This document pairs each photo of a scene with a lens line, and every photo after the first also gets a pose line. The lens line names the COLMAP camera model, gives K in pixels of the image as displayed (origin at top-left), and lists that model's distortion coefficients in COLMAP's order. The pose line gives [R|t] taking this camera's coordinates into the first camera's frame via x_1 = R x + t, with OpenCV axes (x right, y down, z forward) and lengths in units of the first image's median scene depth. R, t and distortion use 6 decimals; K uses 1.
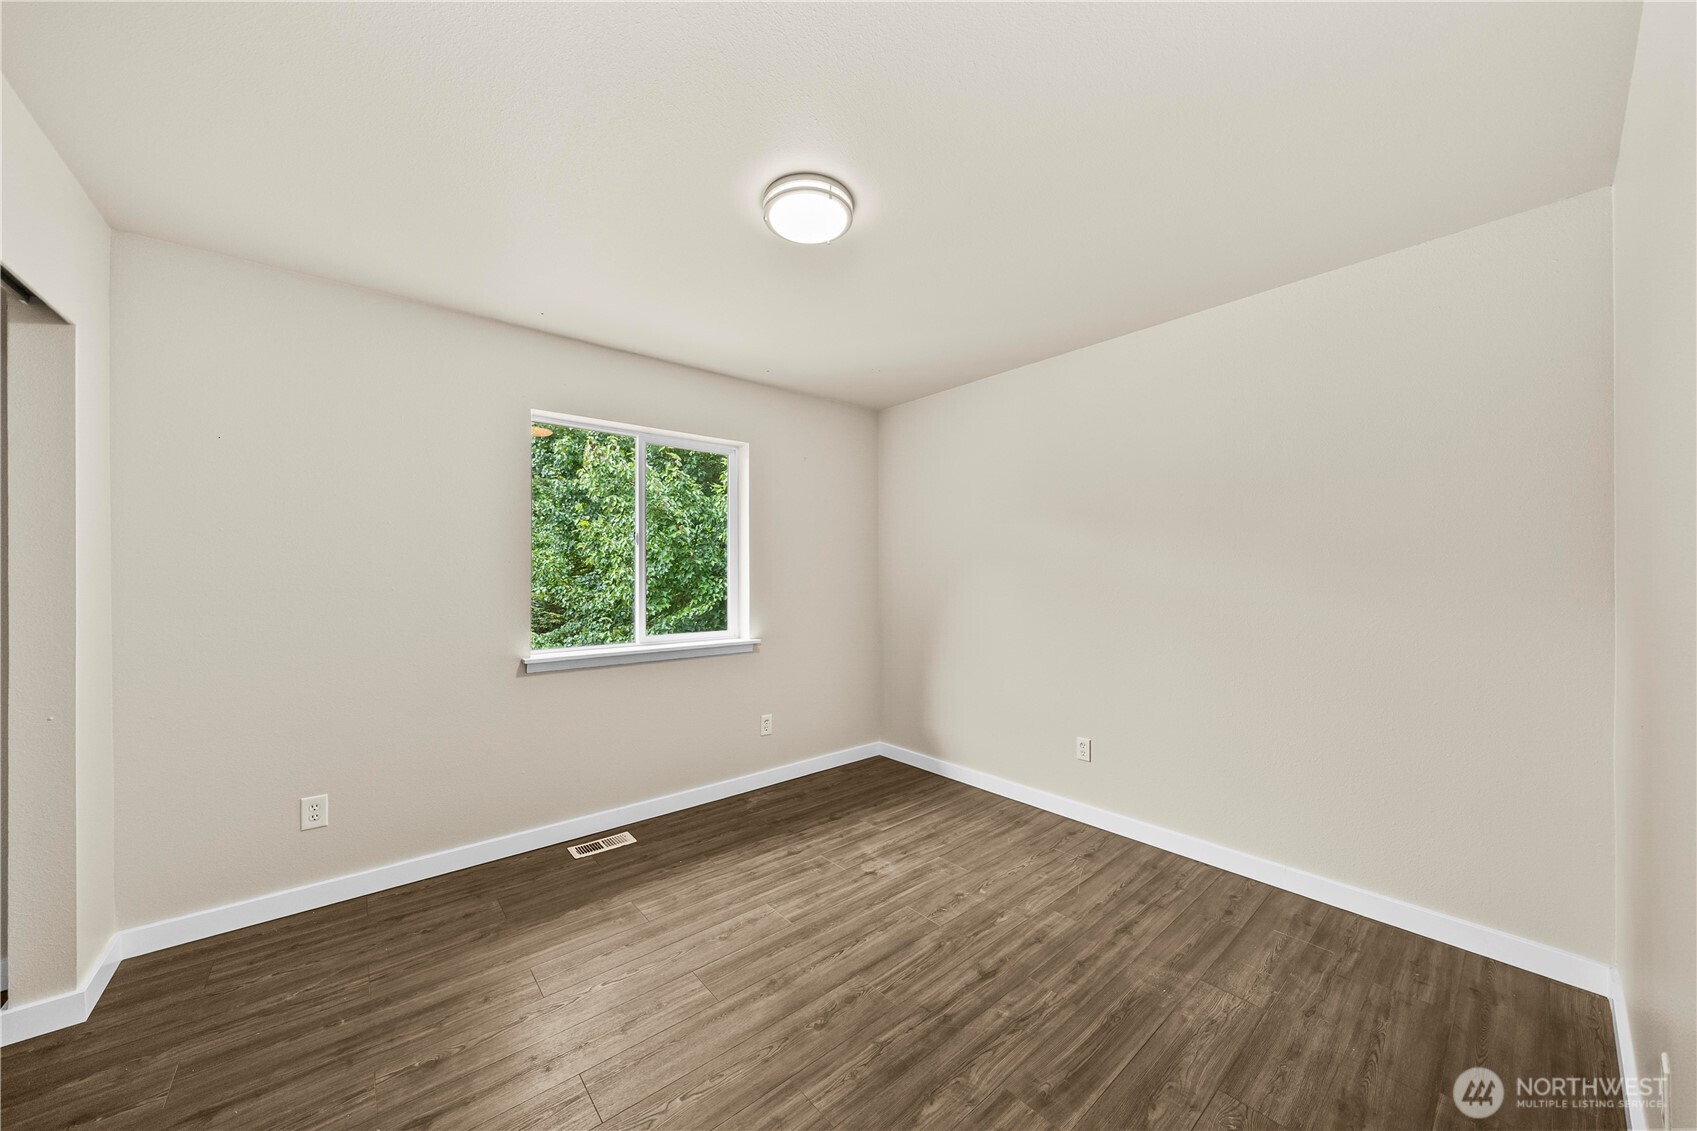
lens RADIAL K [[580.1, 0, 840.7], [0, 580.1, 571.1], [0, 0, 1]] dist [-0.002165, -0.000215]
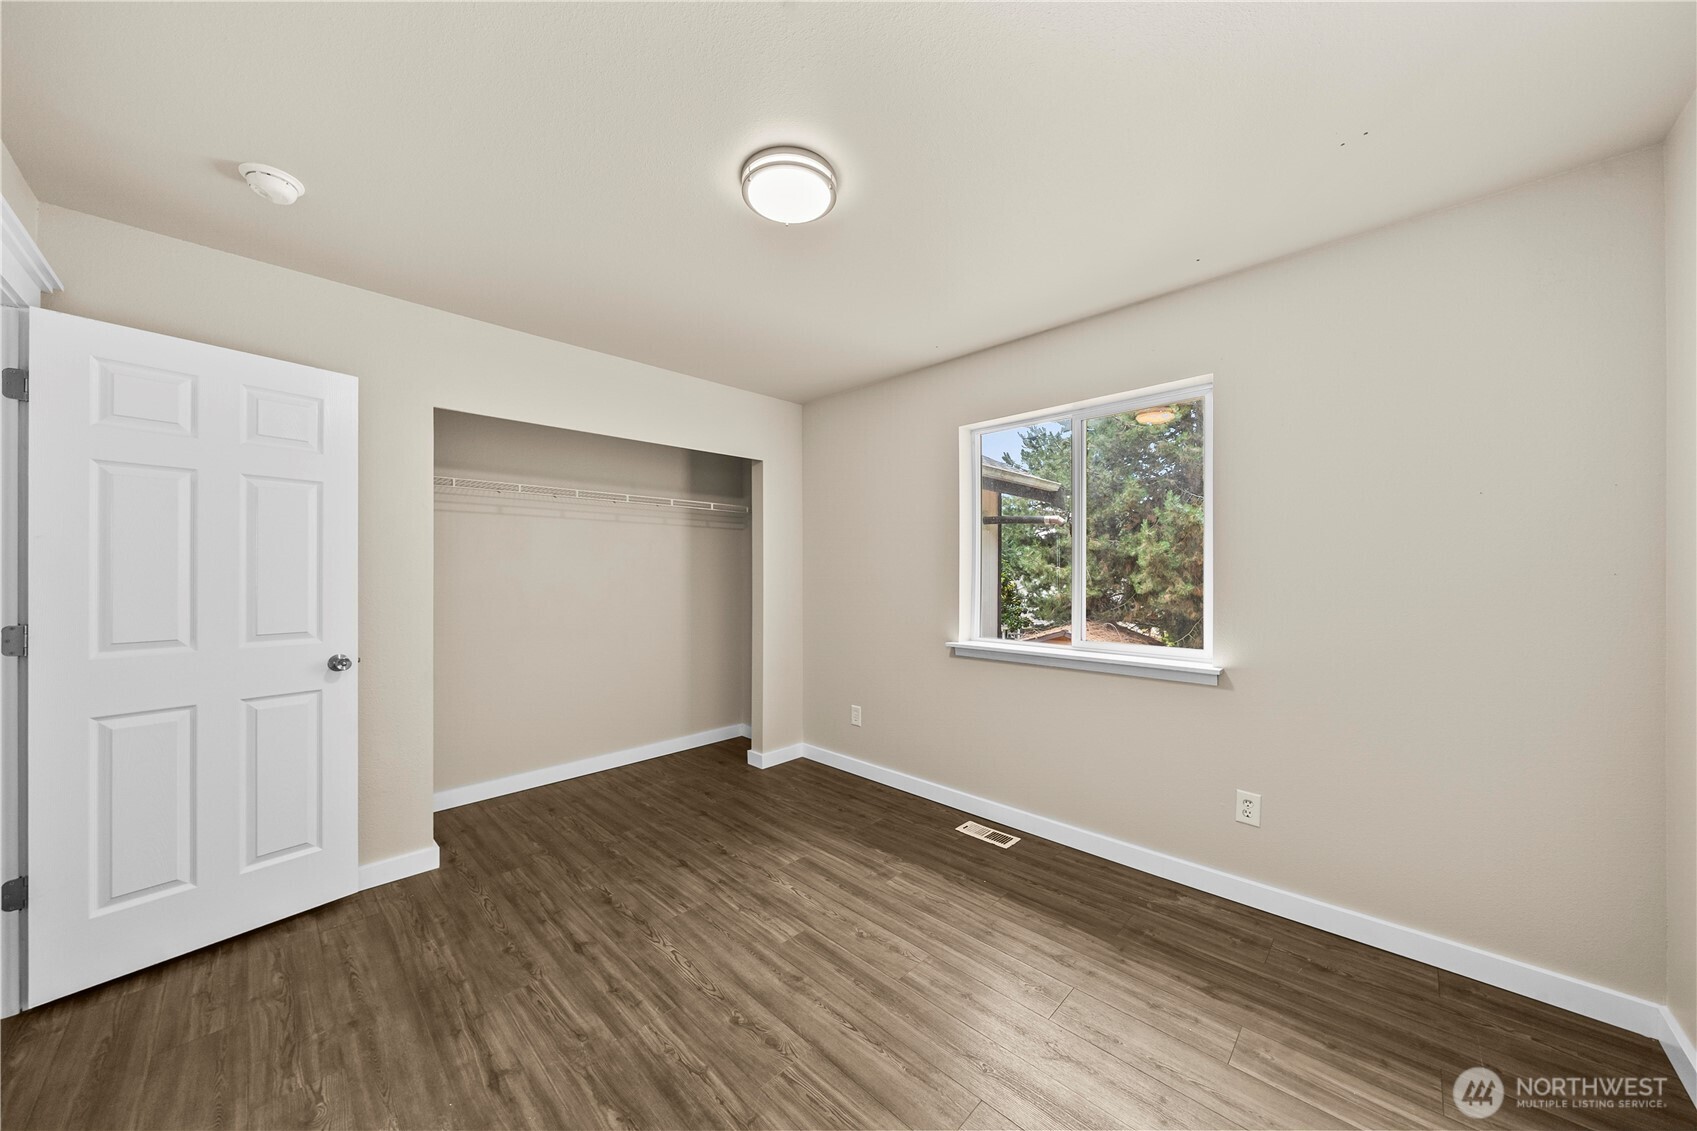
lens RADIAL K [[580.1, 0, 840.9], [0, 580.1, 570.3], [0, 0, 1]] dist [-0.002165, -0.000215]
pose [[0.106954, -0.000752, -0.994264, 0.798761], [0.007467, 0.999972, 0.000047, 0.007053], [0.994236, -0.007429, 0.106957, 0.880869]]
